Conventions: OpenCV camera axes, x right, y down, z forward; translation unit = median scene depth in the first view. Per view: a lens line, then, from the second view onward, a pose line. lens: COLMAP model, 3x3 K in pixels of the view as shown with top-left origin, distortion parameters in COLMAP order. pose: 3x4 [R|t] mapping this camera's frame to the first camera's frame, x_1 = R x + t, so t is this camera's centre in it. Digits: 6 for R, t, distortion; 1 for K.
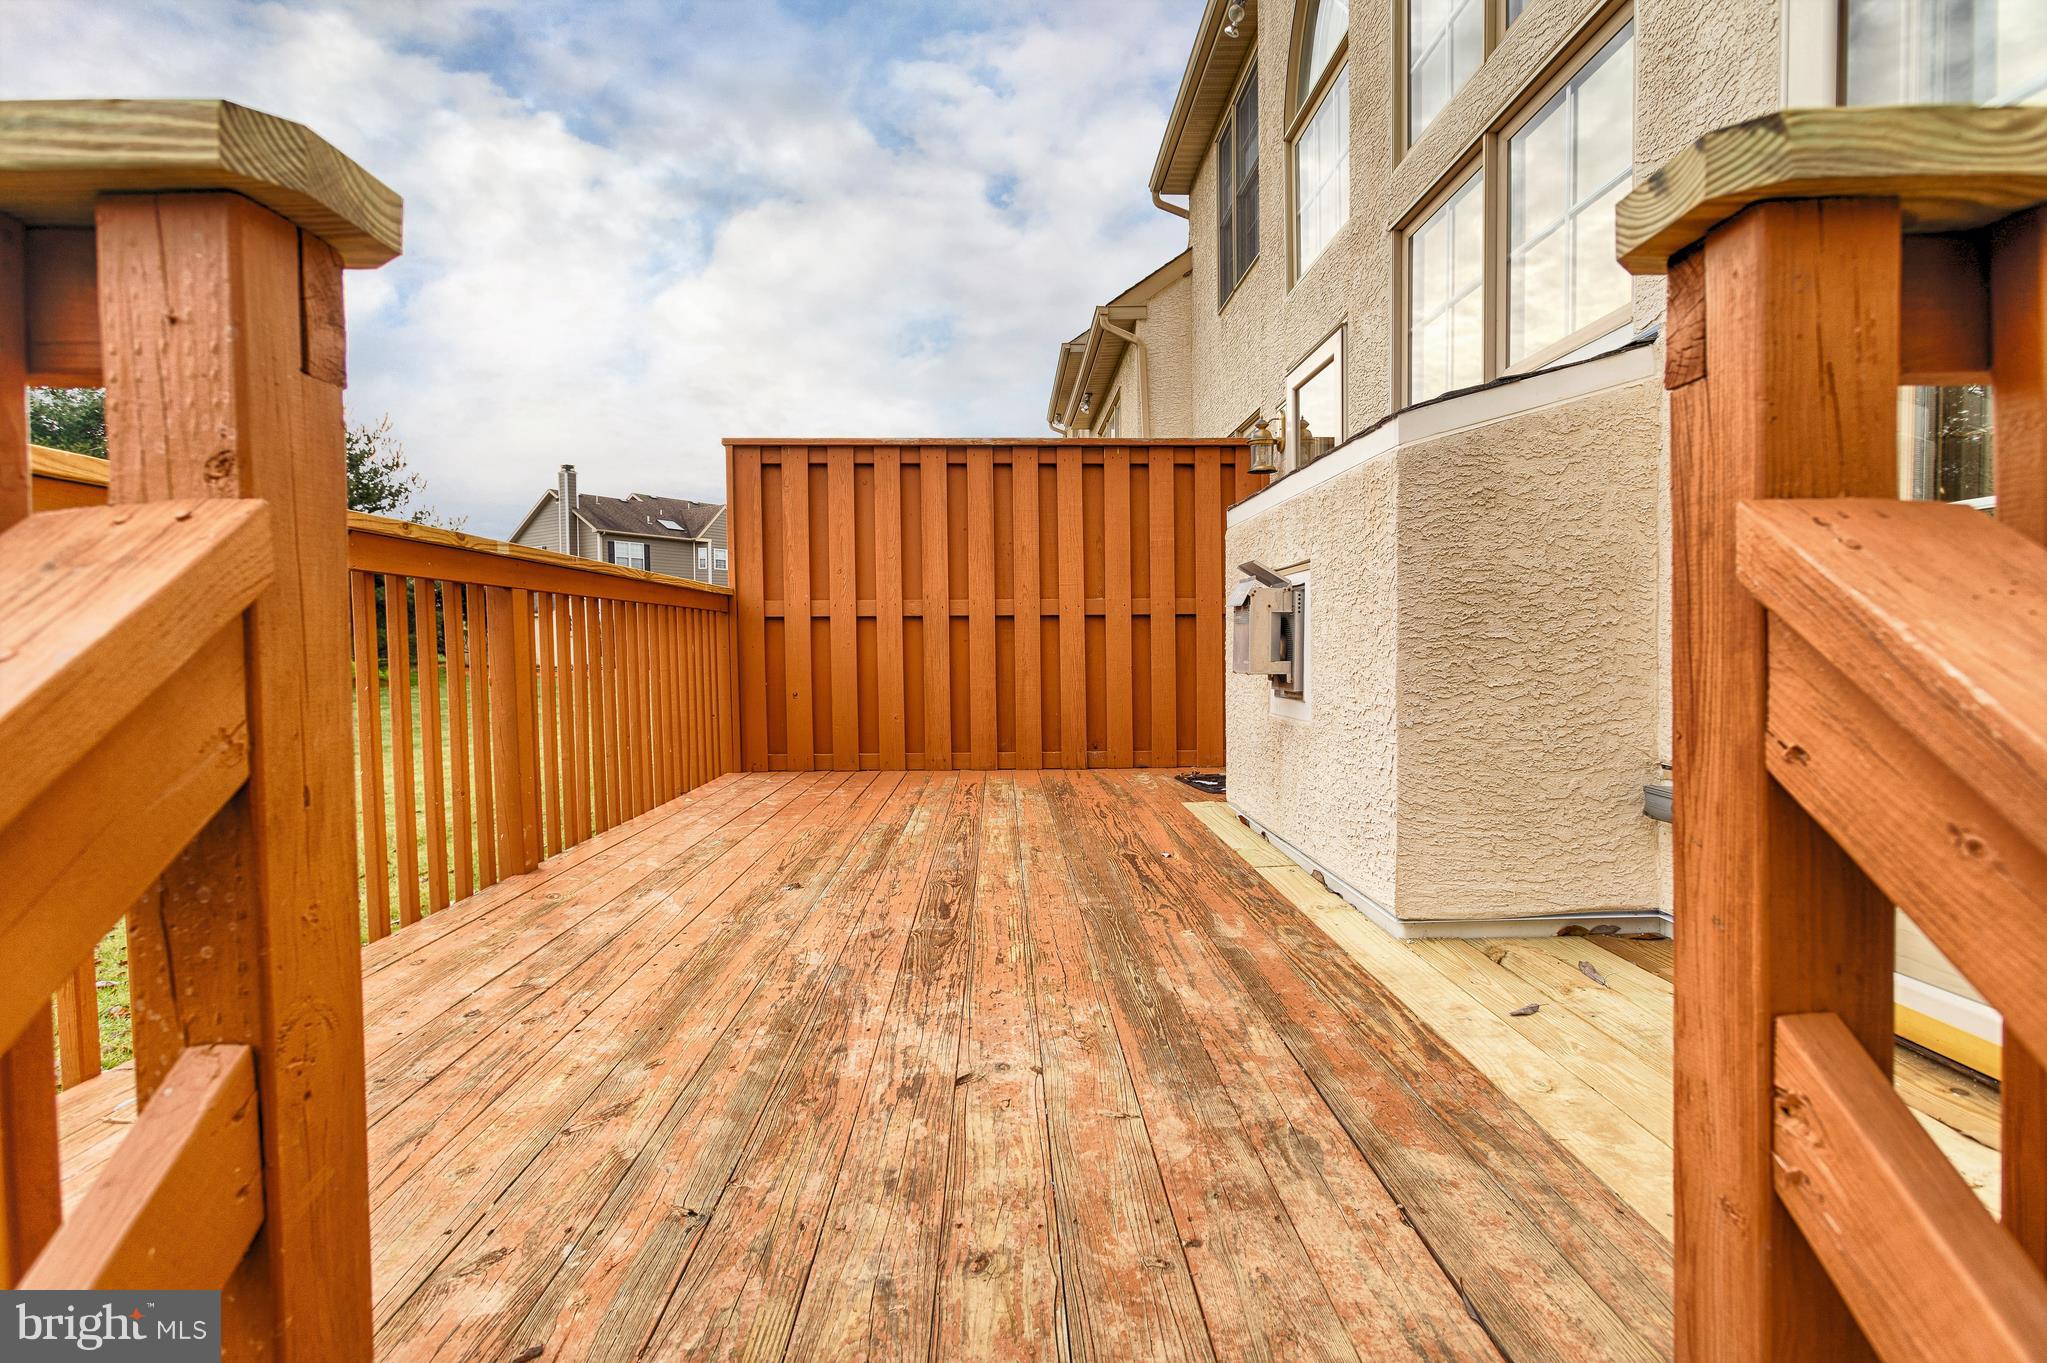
lens RADIAL K [[990.0, 0, 1033.8], [0, 990.0, 685.3], [0, 0, 1]] dist [-0.013065, 0.006962]
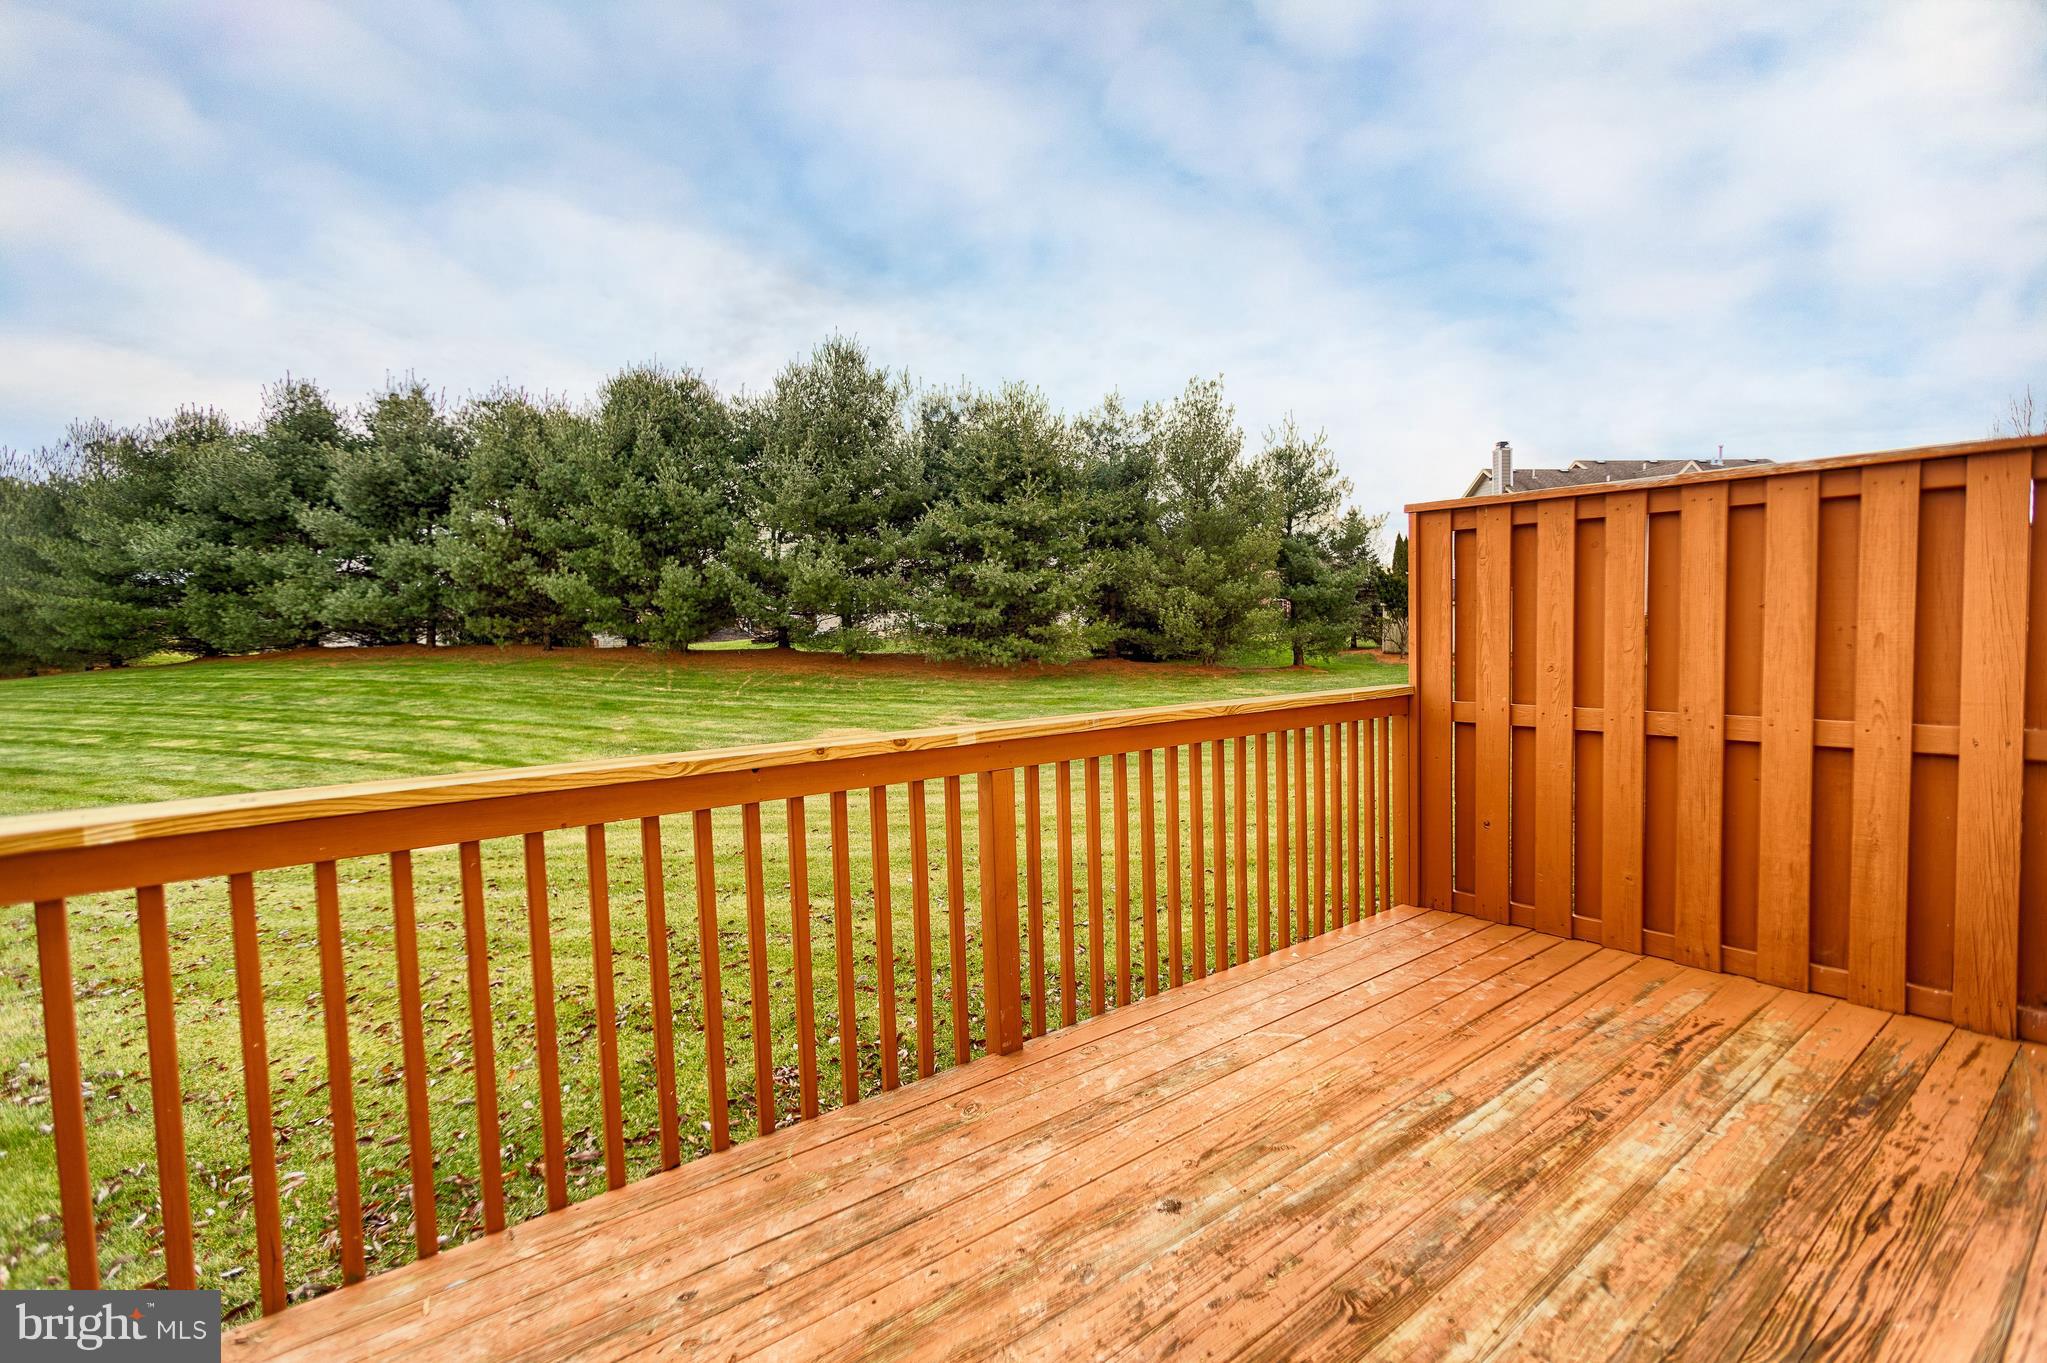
lens RADIAL K [[990.0, 0, 1018.5], [0, 990.0, 676.9], [0, 0, 1]] dist [-0.013065, 0.006962]
pose [[0.596938, 0.042168, -0.801179, 0.156780], [-0.017951, 0.999070, 0.039208, -0.129988], [0.802087, -0.009022, 0.597140, 0.240321]]
